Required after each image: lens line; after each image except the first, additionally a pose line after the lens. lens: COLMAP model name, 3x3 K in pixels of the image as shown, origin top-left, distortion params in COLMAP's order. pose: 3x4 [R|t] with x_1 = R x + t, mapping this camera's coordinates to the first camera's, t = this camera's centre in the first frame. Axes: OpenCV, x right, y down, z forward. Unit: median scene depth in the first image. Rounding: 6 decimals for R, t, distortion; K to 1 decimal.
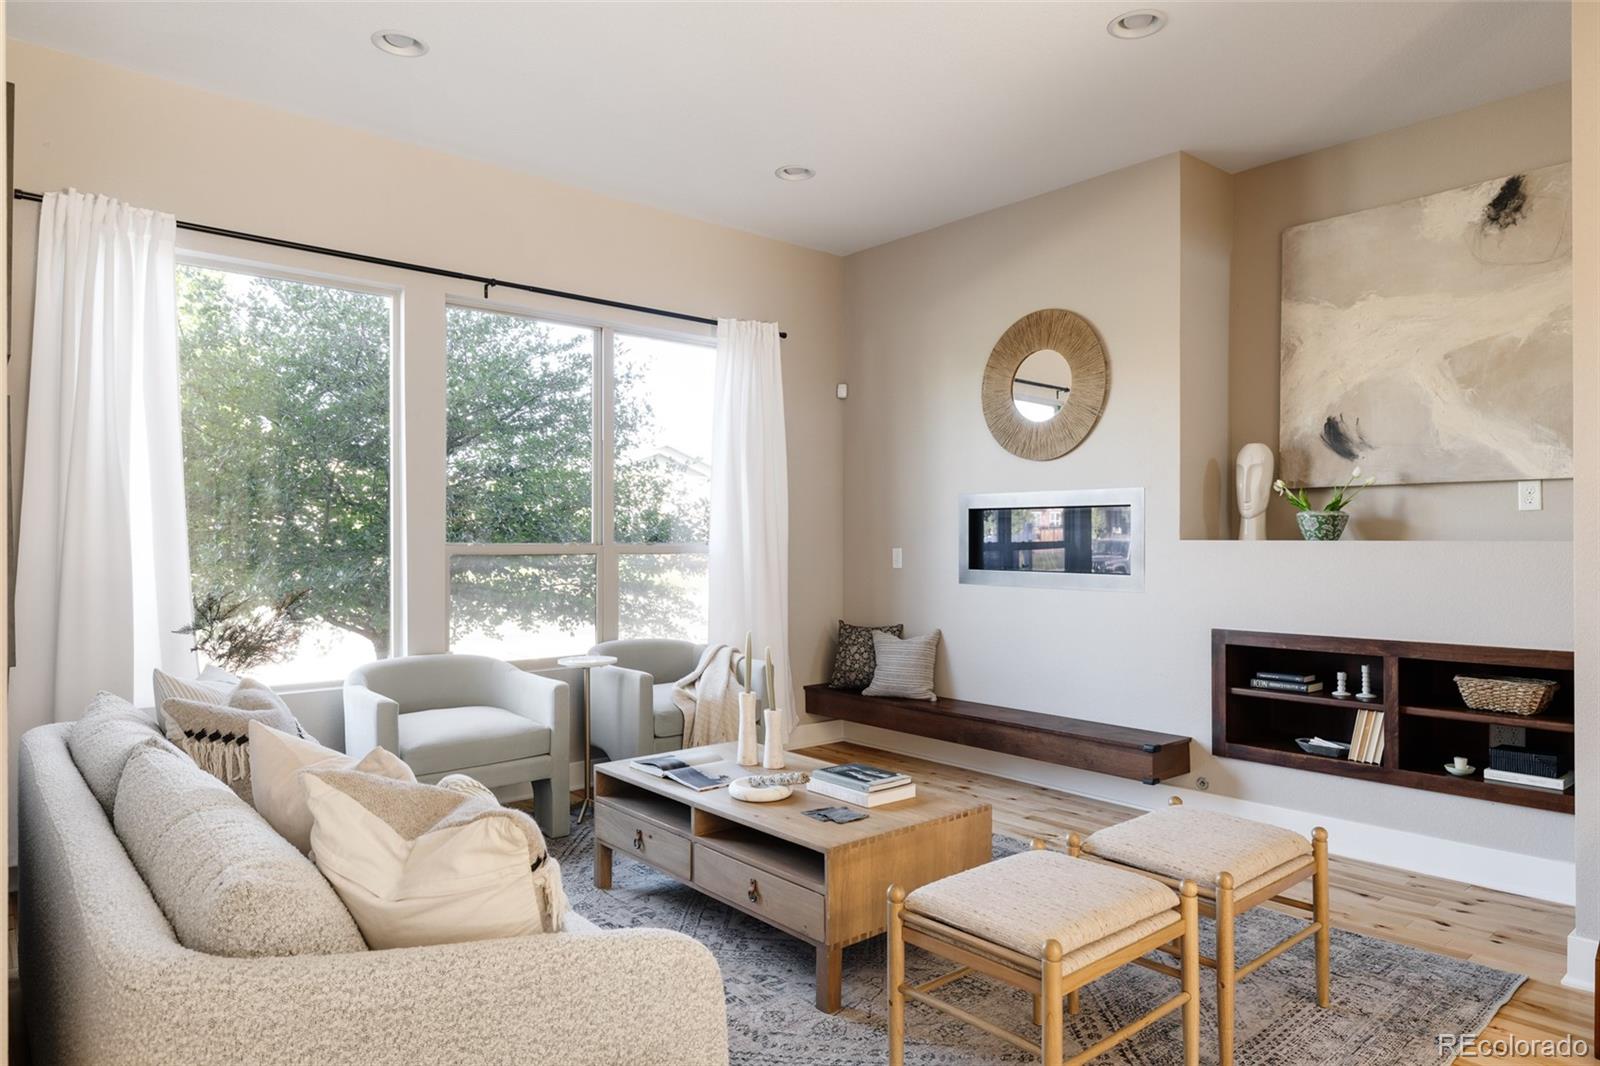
lens RADIAL K [[978.1, 0, 813.7], [0, 978.1, 539.8], [0, 0, 1]] dist [0.007221, -0.006028]
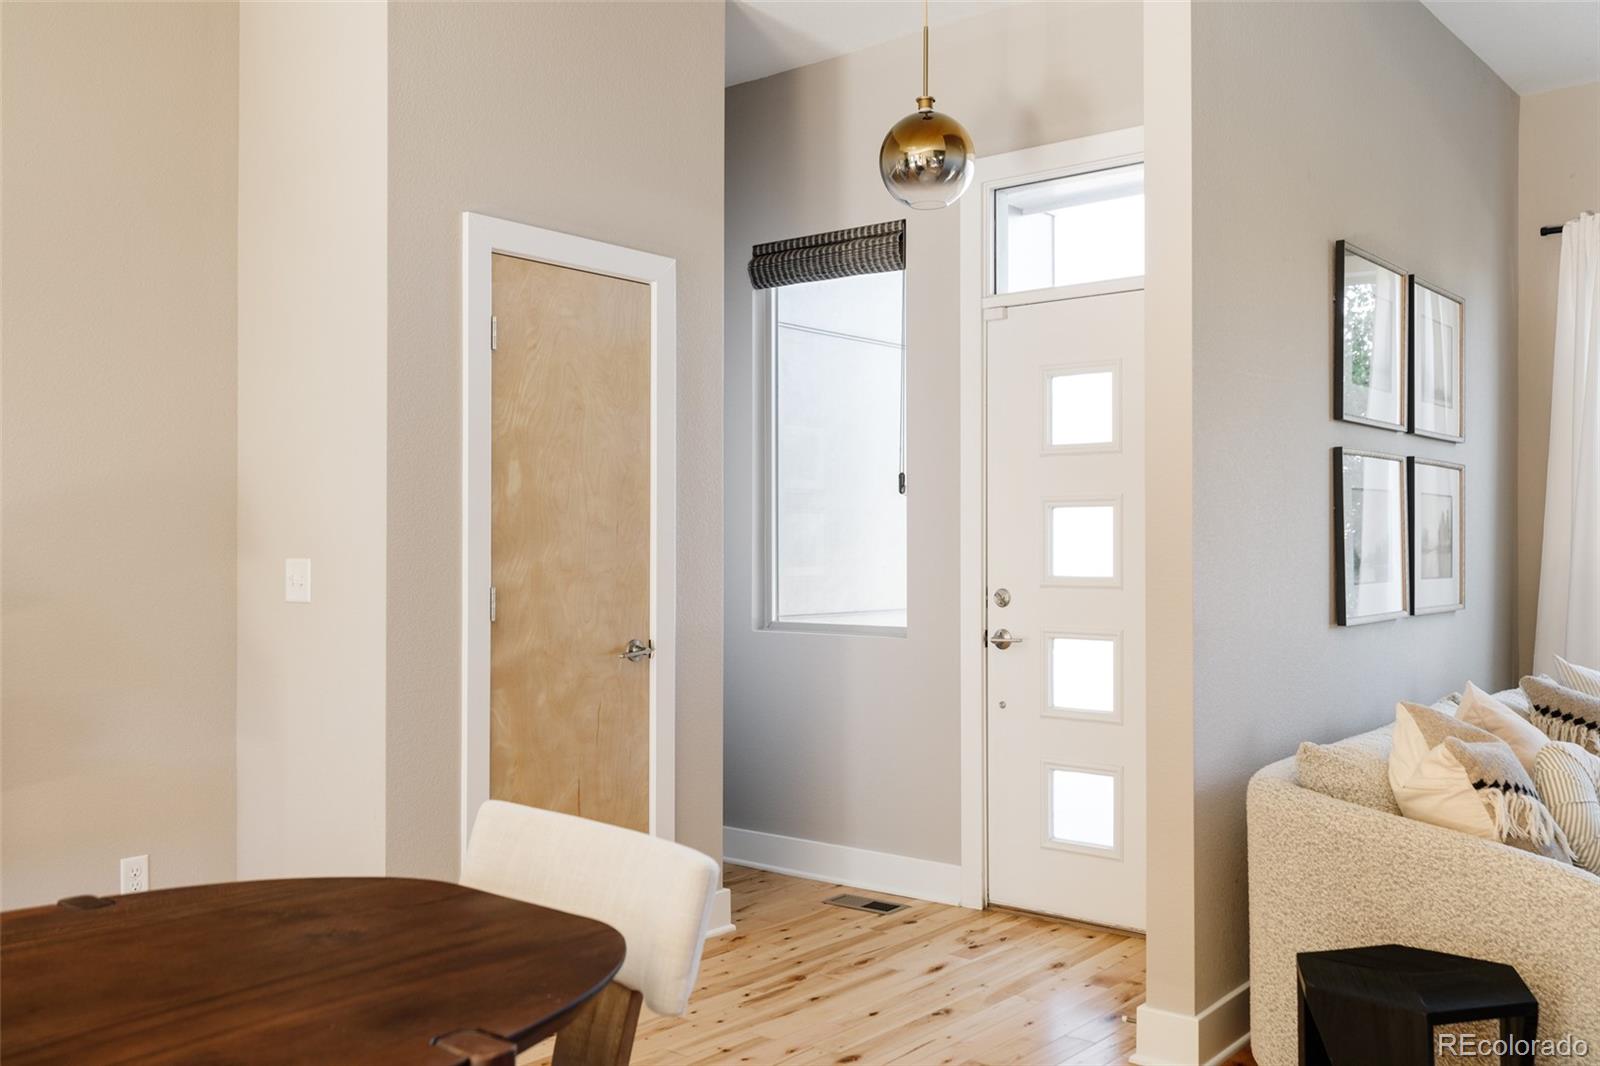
lens RADIAL K [[1415.9, 0, 838.9], [0, 1415.9, 541.9], [0, 0, 1]] dist [0.037108, -0.035377]
pose [[0.186968, -0.003750, -0.982359, 0.510343], [0.004002, 0.999987, -0.003056, 0.002050], [0.982358, -0.003360, 0.186981, -0.073394]]
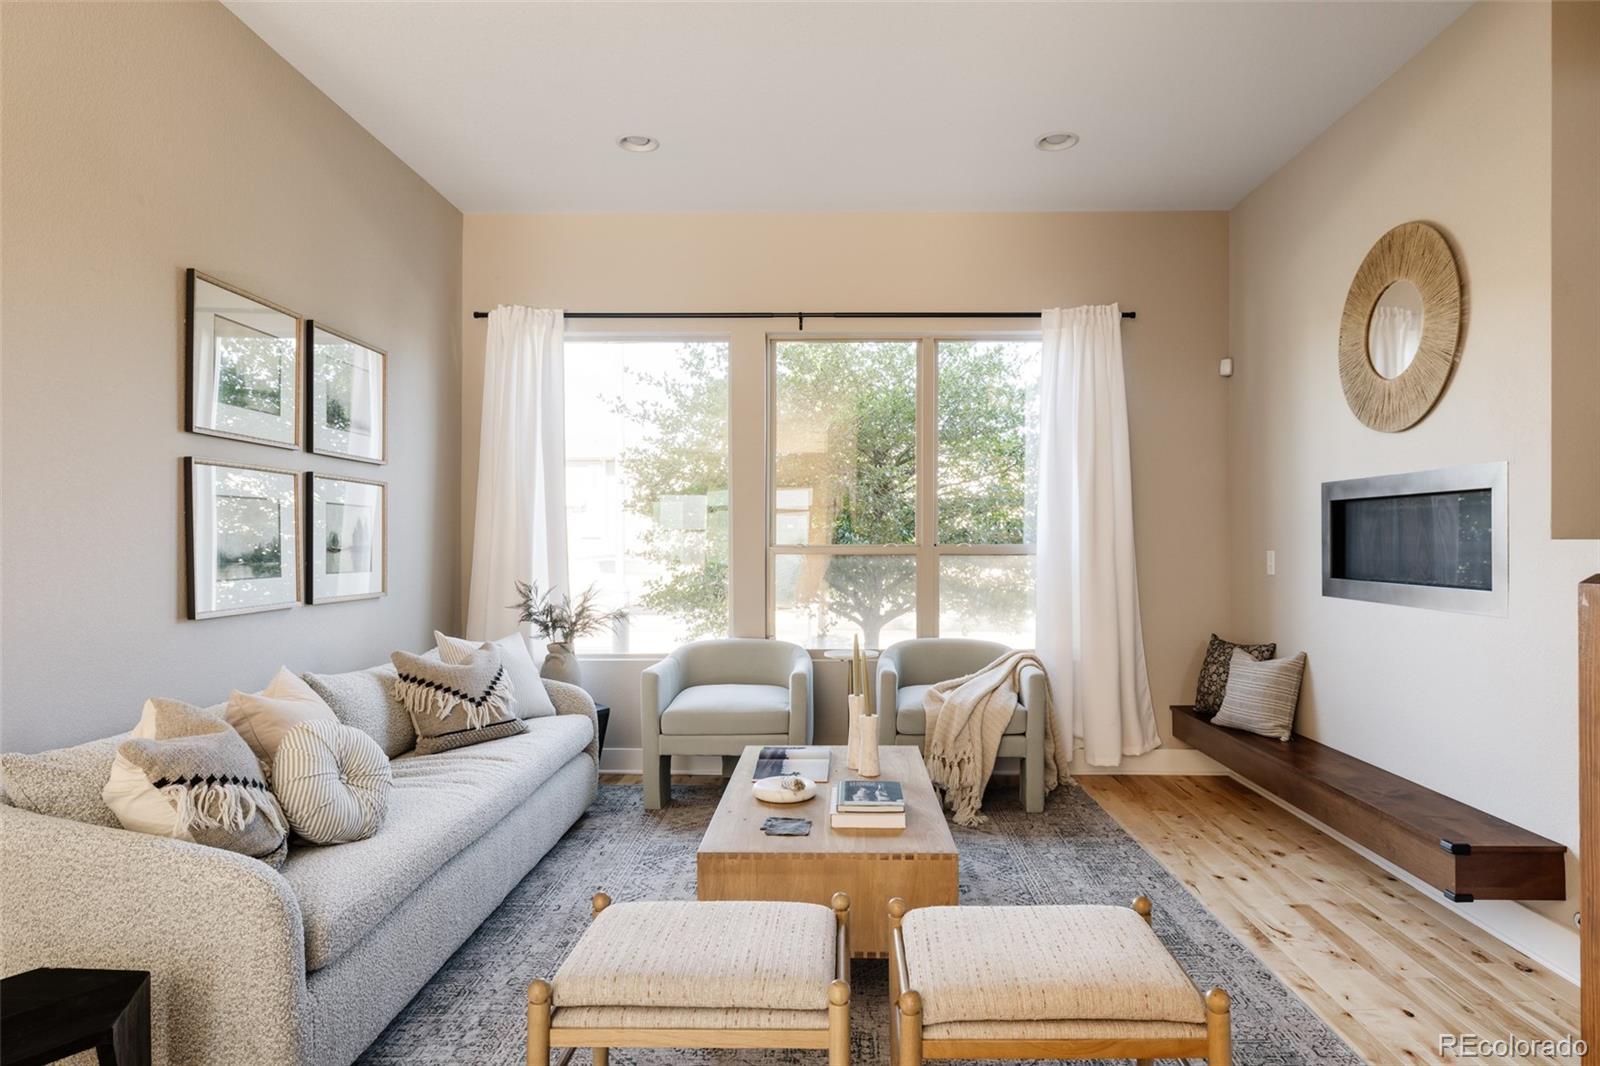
lens RADIAL K [[926.8, 0, 825.2], [0, 926.8, 537.5], [0, 0, 1]] dist [0.001373, 0.001454]
pose [[0.750300, -0.005585, -0.661074, 0.438077], [0.002699, 0.999982, -0.005386, 0.001272], [0.661092, 0.002257, 0.750301, 0.227857]]
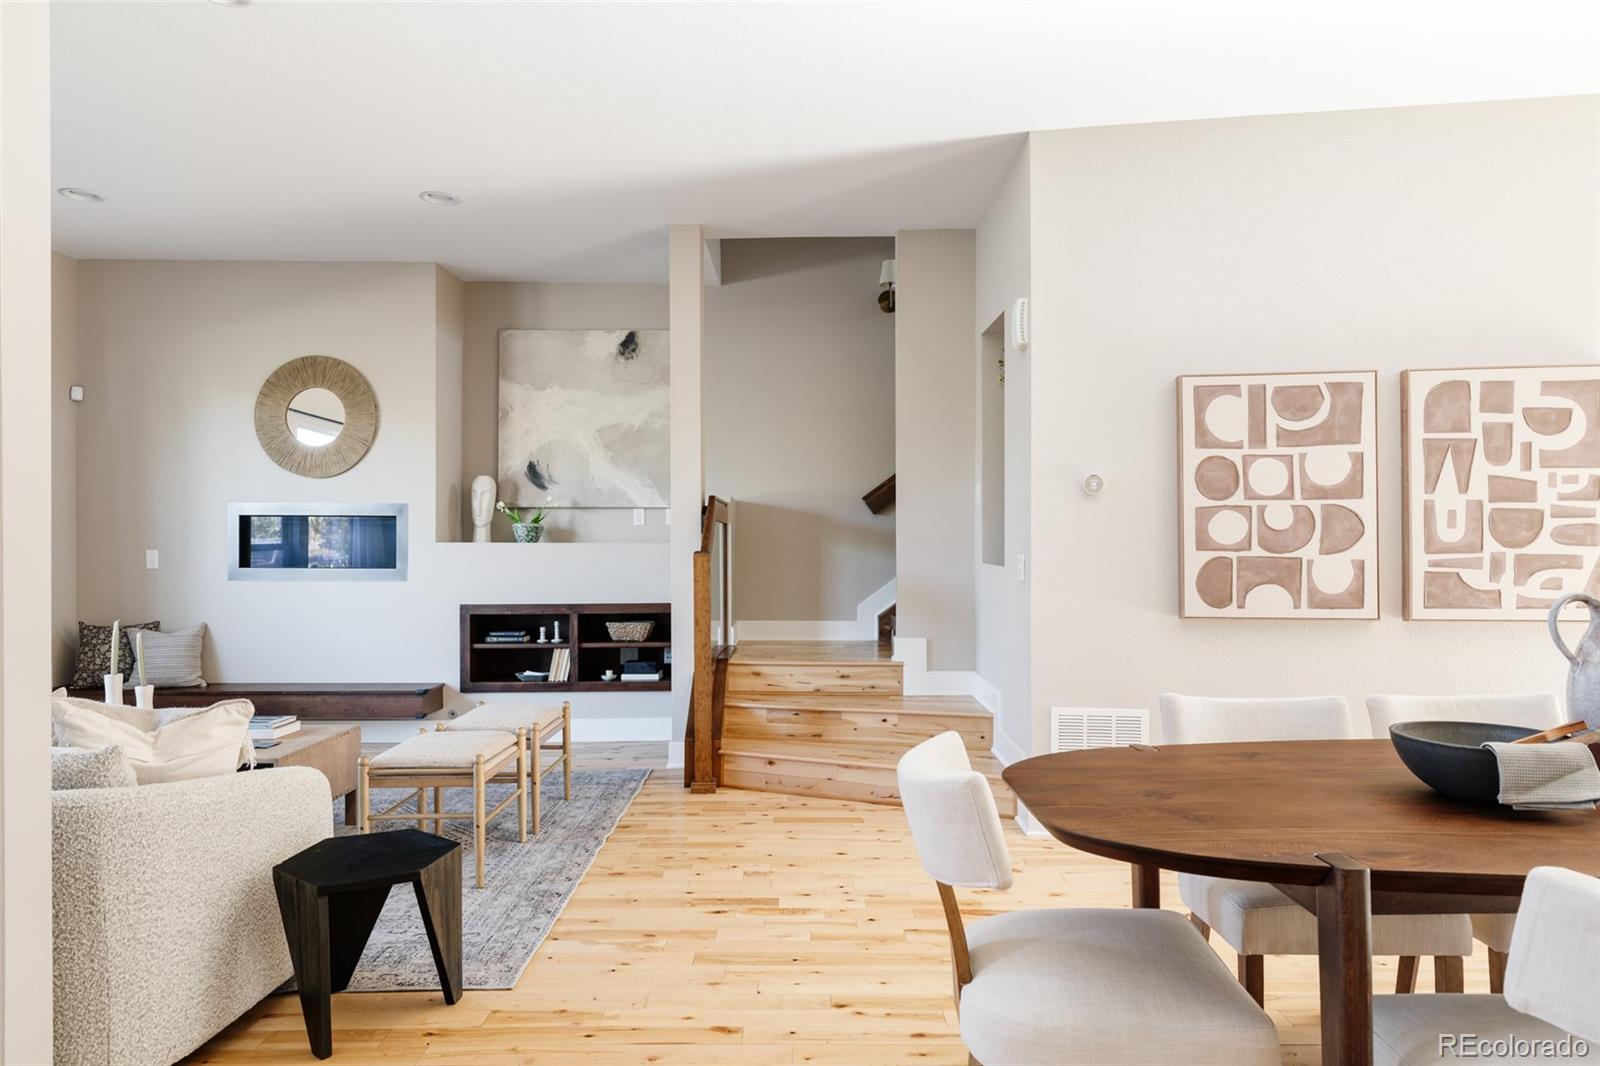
lens RADIAL K [[978.1, 0, 801.9], [0, 978.1, 537.8], [0, 0, 1]] dist [0.007221, -0.006028]
pose [[0.657104, 0.003583, 0.753791, -0.347200], [-0.000365, 0.999990, -0.004435, -0.000272], [-0.753800, 0.002639, 0.657099, -0.319335]]
